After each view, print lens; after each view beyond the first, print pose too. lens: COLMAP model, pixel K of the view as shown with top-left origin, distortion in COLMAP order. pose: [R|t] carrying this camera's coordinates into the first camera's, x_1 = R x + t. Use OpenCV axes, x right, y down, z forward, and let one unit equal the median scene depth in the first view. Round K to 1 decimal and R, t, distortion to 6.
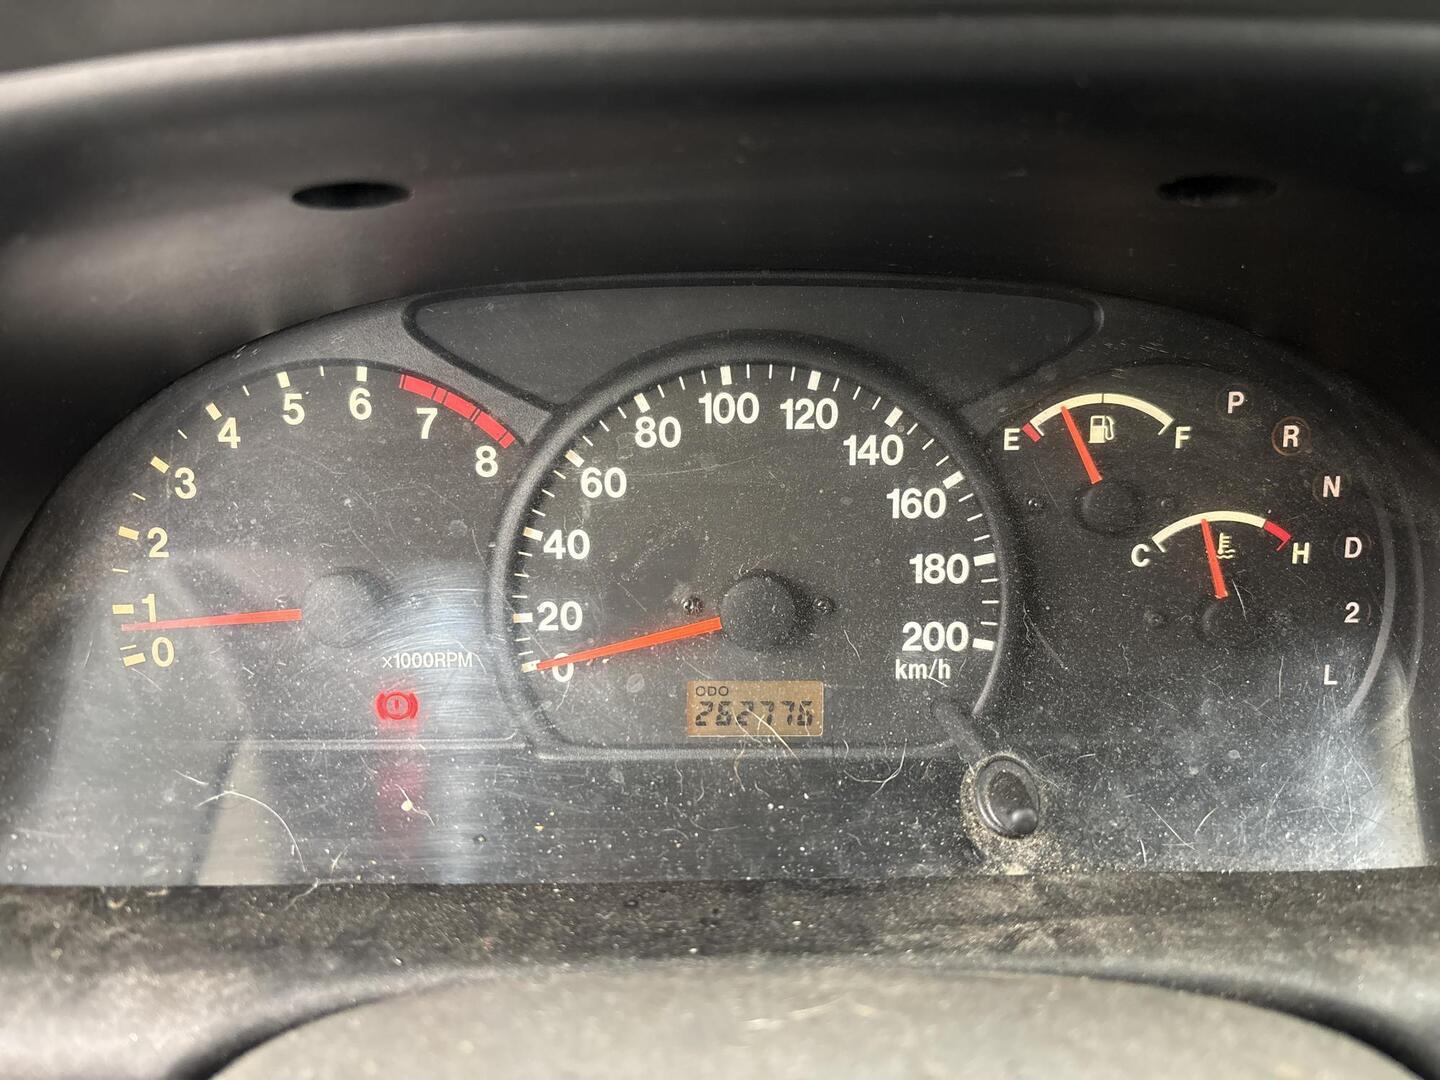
lens RADIAL K [[1109.7, 0, 723.8], [0, 1109.7, 553.6], [0, 0, 1]] dist [0.011977, -0.042607]
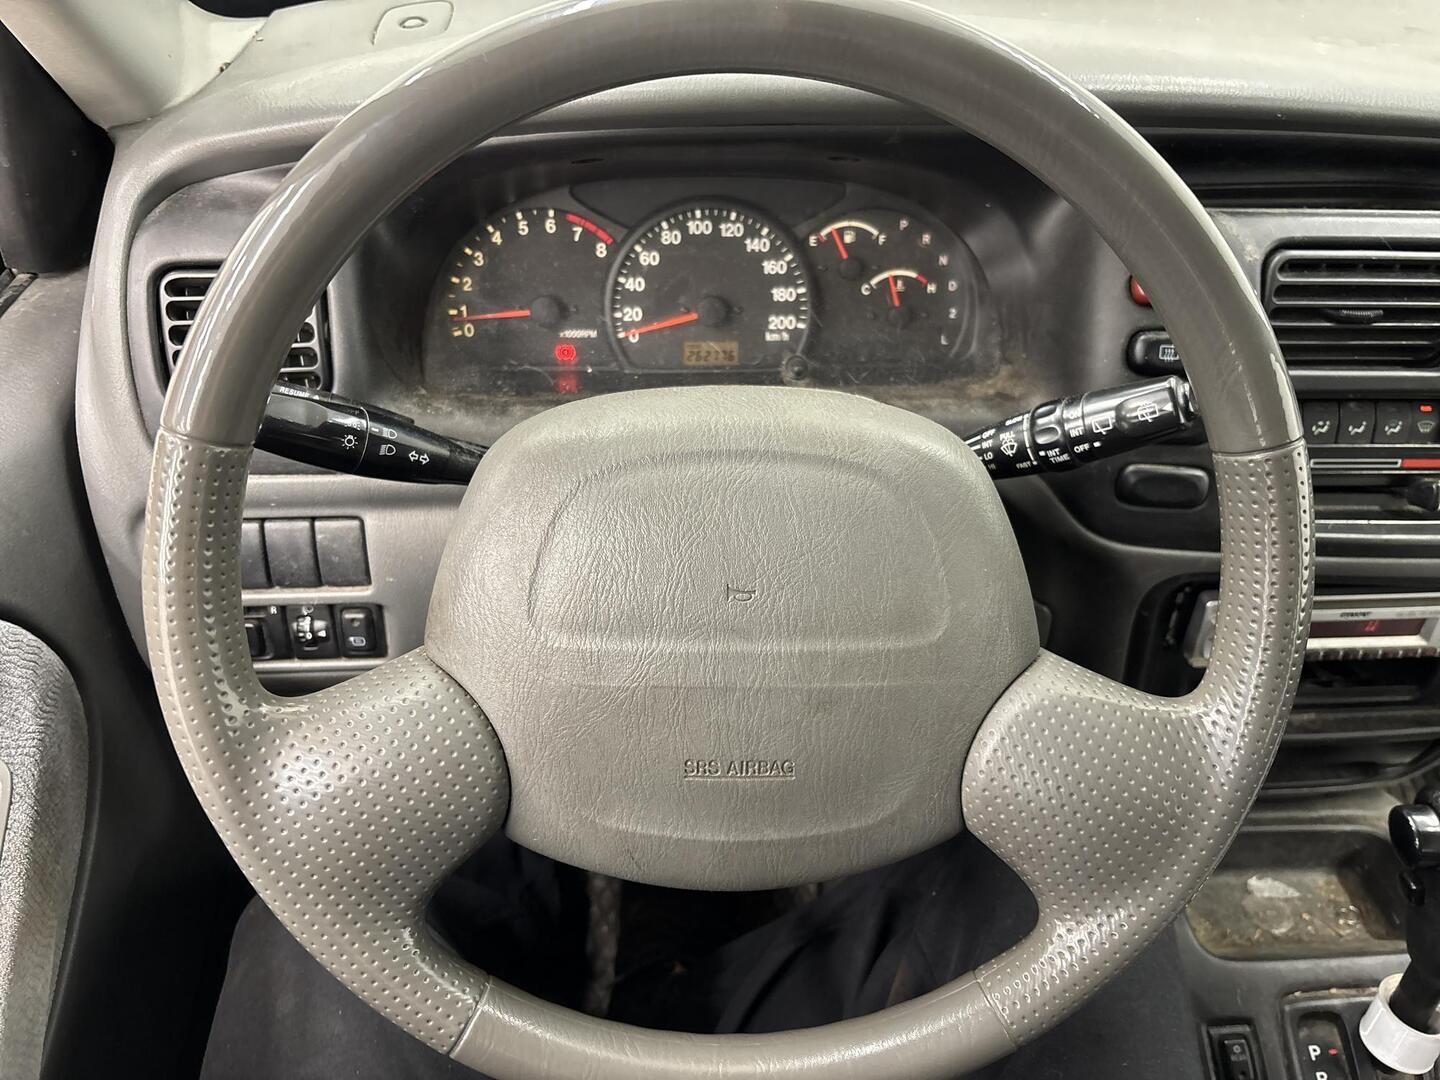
lens RADIAL K [[1109.7, 0, 728.3], [0, 1109.7, 582.1], [0, 0, 1]] dist [0.011977, -0.042607]
pose [[0.999809, -0.005723, 0.018682, 0.018563], [0.002325, 0.984198, 0.177058, 0.209921], [-0.019400, -0.176981, 0.984023, -1.585133]]
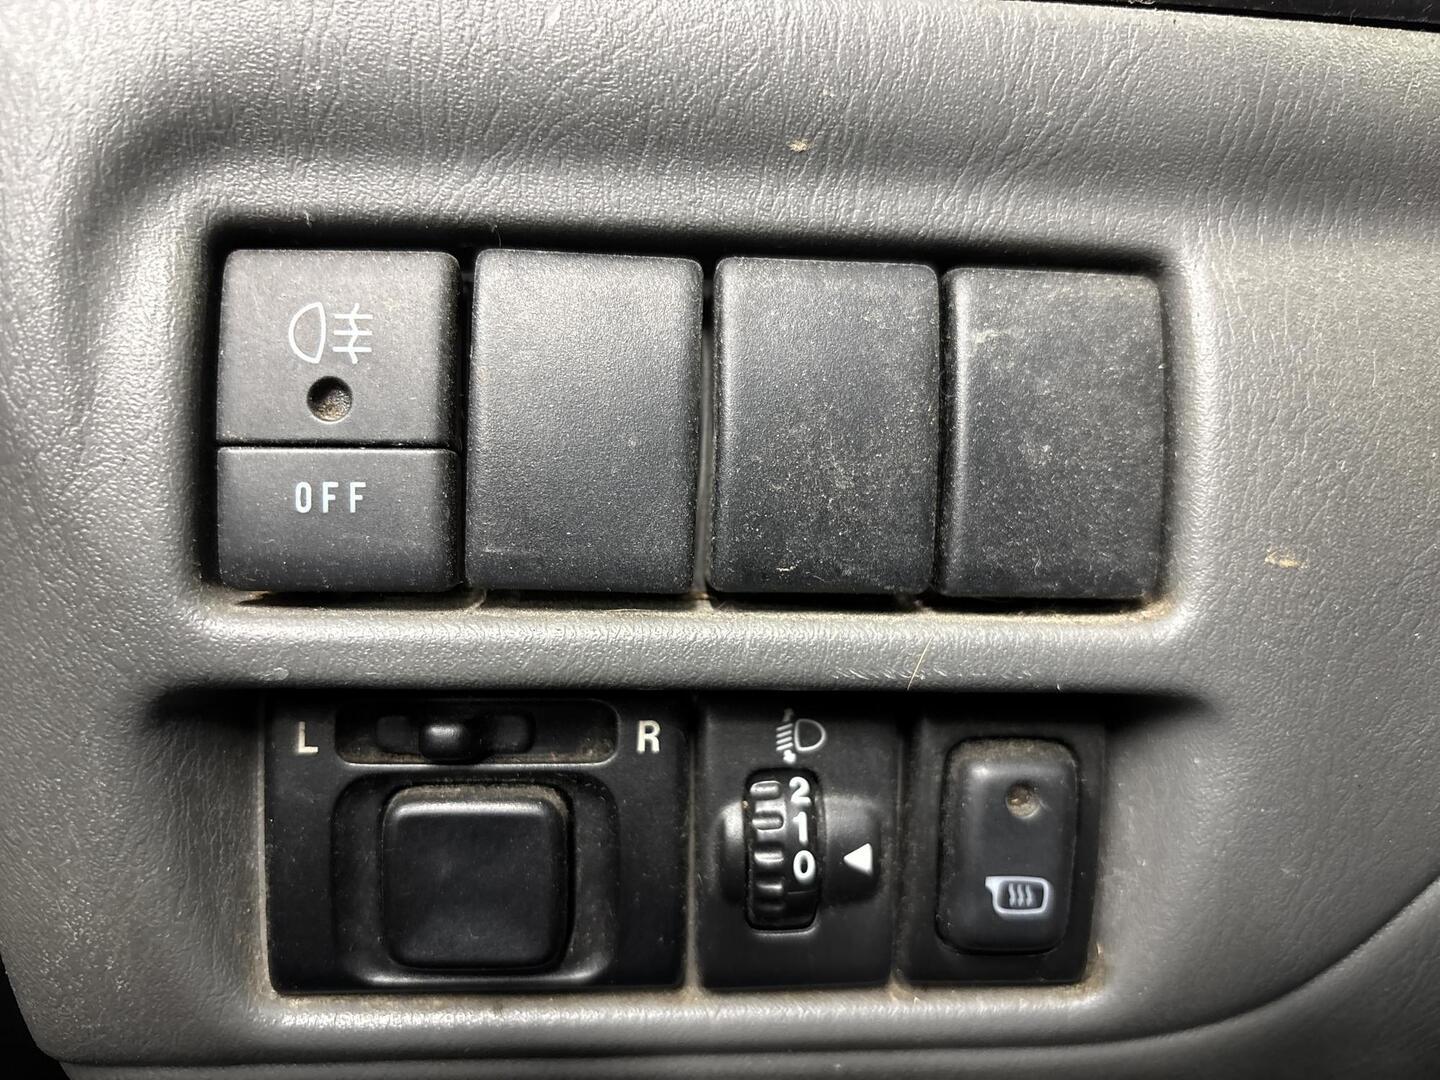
lens RADIAL K [[1109.7, 0, 707.7], [0, 1109.7, 536.5], [0, 0, 1]] dist [0.011977, -0.042607]
pose [[0.998867, 0.014556, 0.045316, -0.916356], [-0.005894, 0.982591, -0.185690, 0.694216], [-0.047229, 0.185212, 0.981563, 0.246627]]
